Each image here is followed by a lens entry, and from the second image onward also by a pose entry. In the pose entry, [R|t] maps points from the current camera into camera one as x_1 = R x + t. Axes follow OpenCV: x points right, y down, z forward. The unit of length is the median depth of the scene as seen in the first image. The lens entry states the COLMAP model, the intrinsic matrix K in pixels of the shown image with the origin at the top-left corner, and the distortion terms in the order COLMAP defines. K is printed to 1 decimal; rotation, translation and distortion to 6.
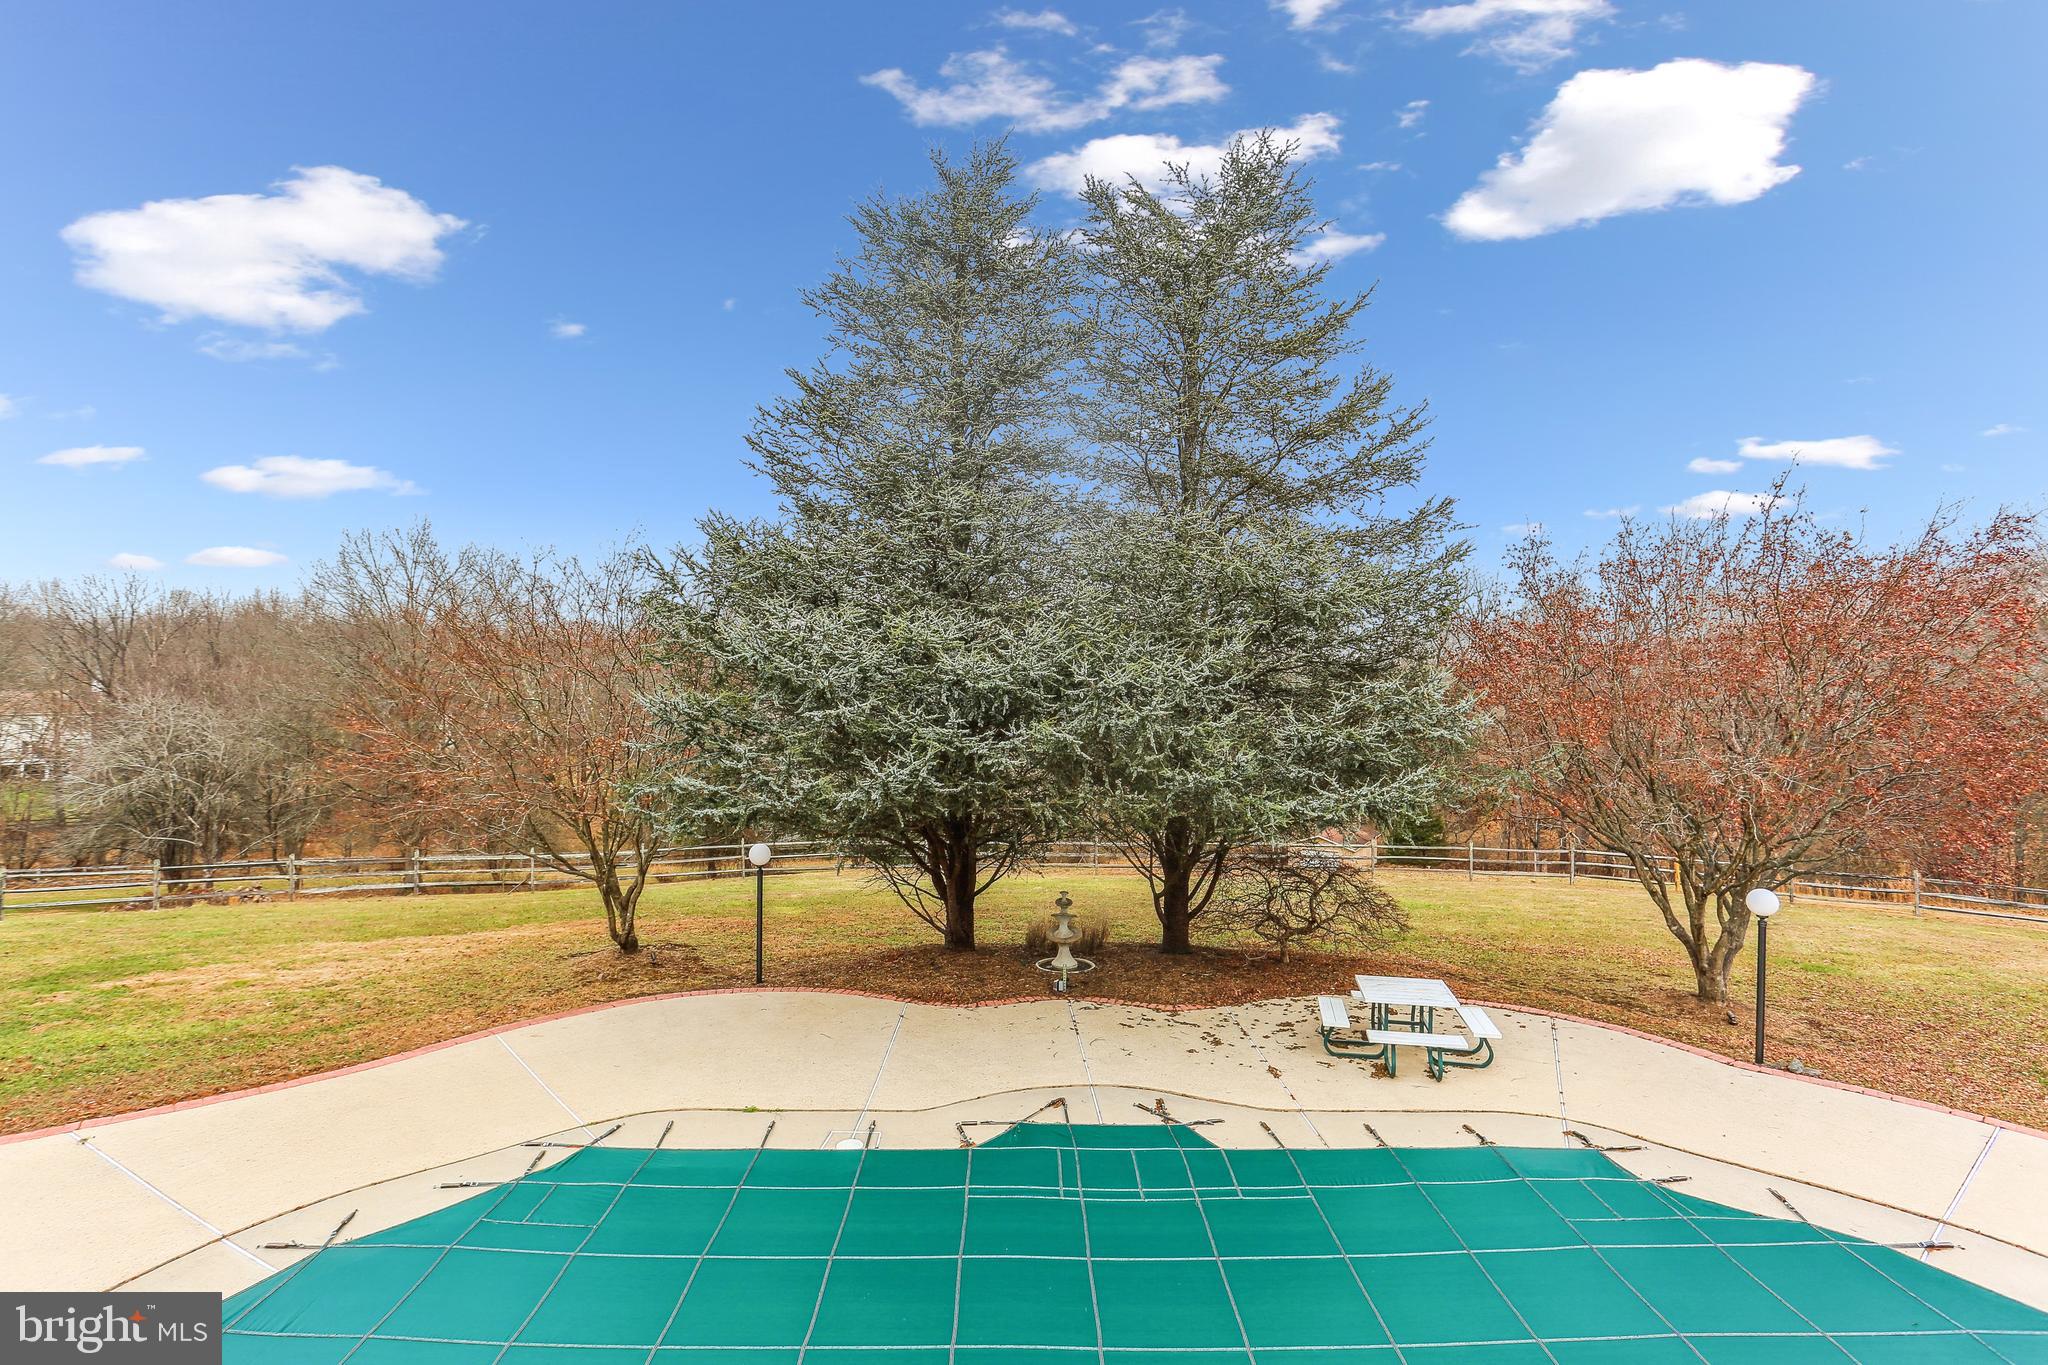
lens RADIAL K [[1011.1, 0, 1017.5], [0, 1011.1, 667.0], [0, 0, 1]] dist [0.001641, 0.000615]
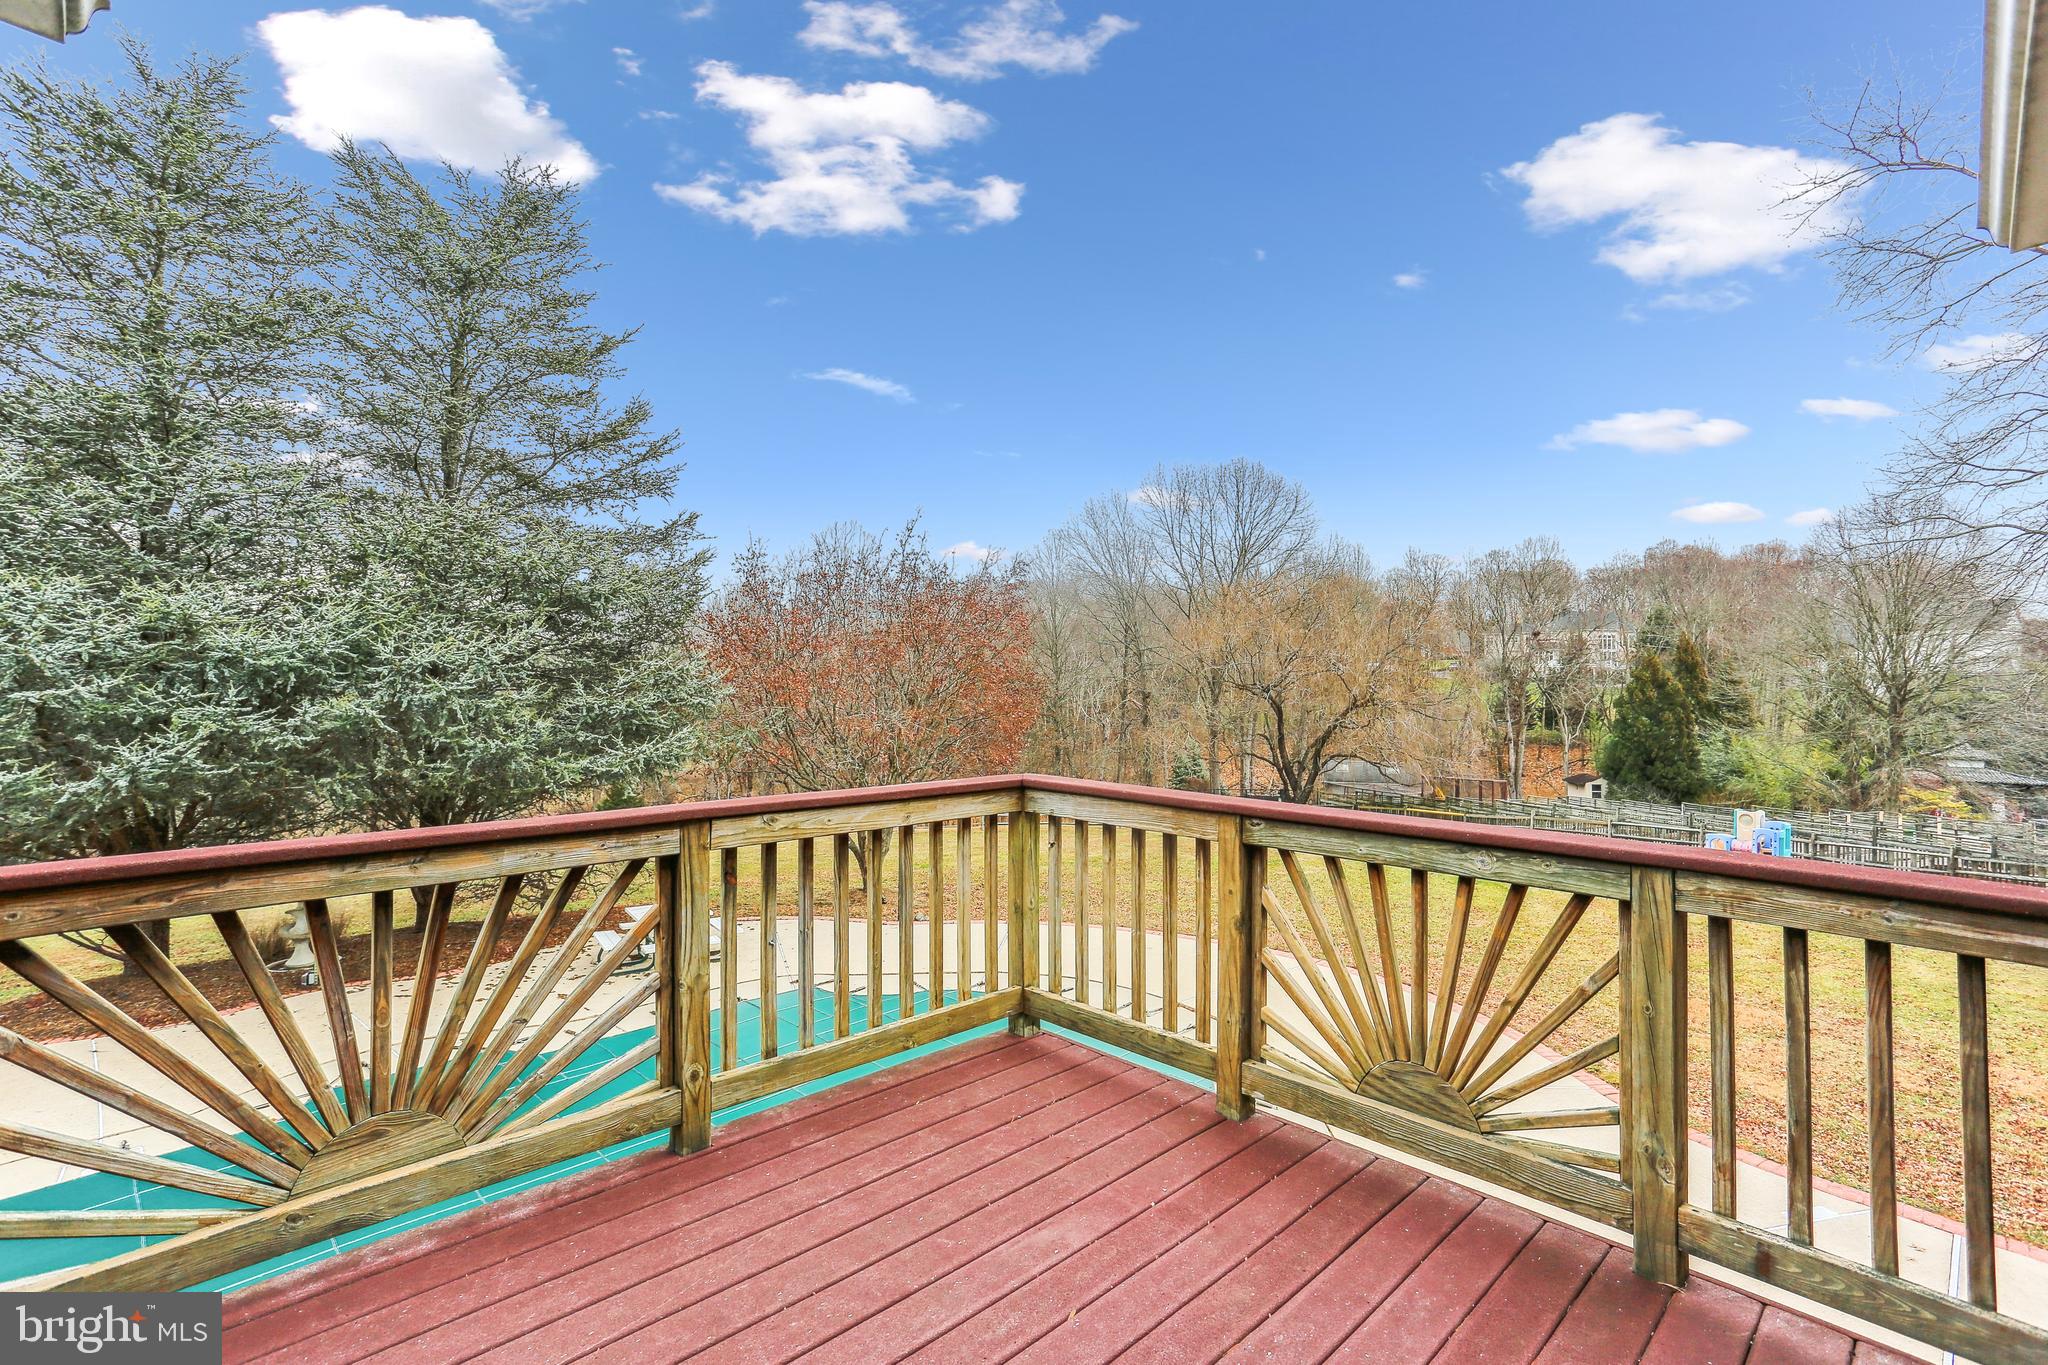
lens RADIAL K [[1011.1, 0, 1017.5], [0, 1011.1, 667.0], [0, 0, 1]] dist [0.001641, 0.000615]
pose [[0.726762, -0.003298, 0.686882, -0.170013], [-0.002484, 0.999969, 0.007430, 0.012699], [-0.686885, -0.007106, 0.726731, -0.209008]]
